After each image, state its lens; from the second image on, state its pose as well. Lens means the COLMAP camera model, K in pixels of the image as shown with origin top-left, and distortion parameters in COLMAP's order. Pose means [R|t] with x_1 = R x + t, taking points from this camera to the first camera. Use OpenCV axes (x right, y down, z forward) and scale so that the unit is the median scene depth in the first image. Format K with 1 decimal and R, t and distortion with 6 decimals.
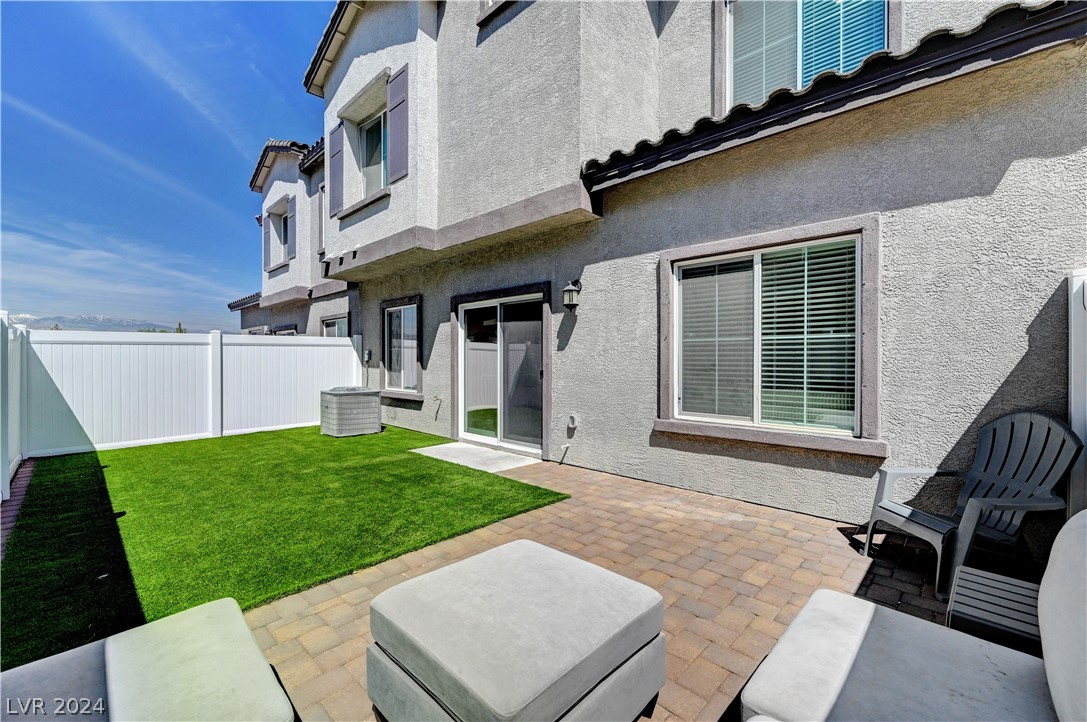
lens RADIAL K [[453.7, 0, 550.6], [0, 453.7, 361.0], [0, 0, 1]] dist [0.000892, 0.000022]
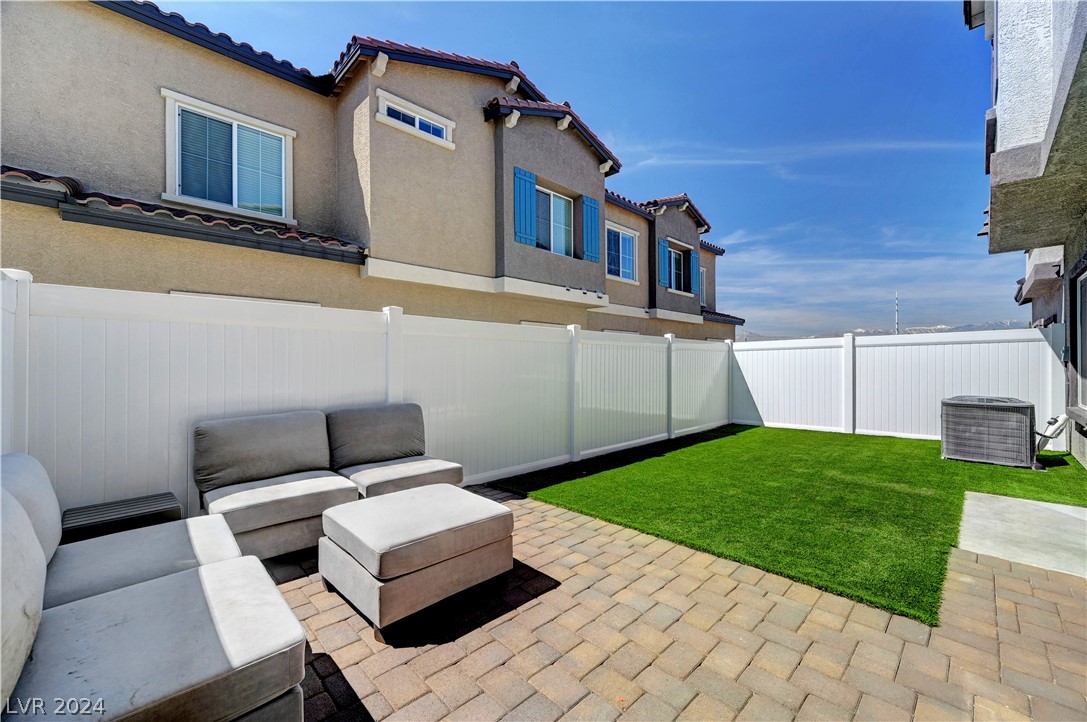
lens RADIAL K [[434.2, 0, 551.2], [0, 434.2, 362.0], [0, 0, 1]] dist [-0.001806, 0.001877]
pose [[-0.039542, -0.004021, -0.999210, 0.569258], [-0.003020, 0.999988, -0.003904, 0.010629], [0.999213, 0.002863, -0.039553, 0.623147]]
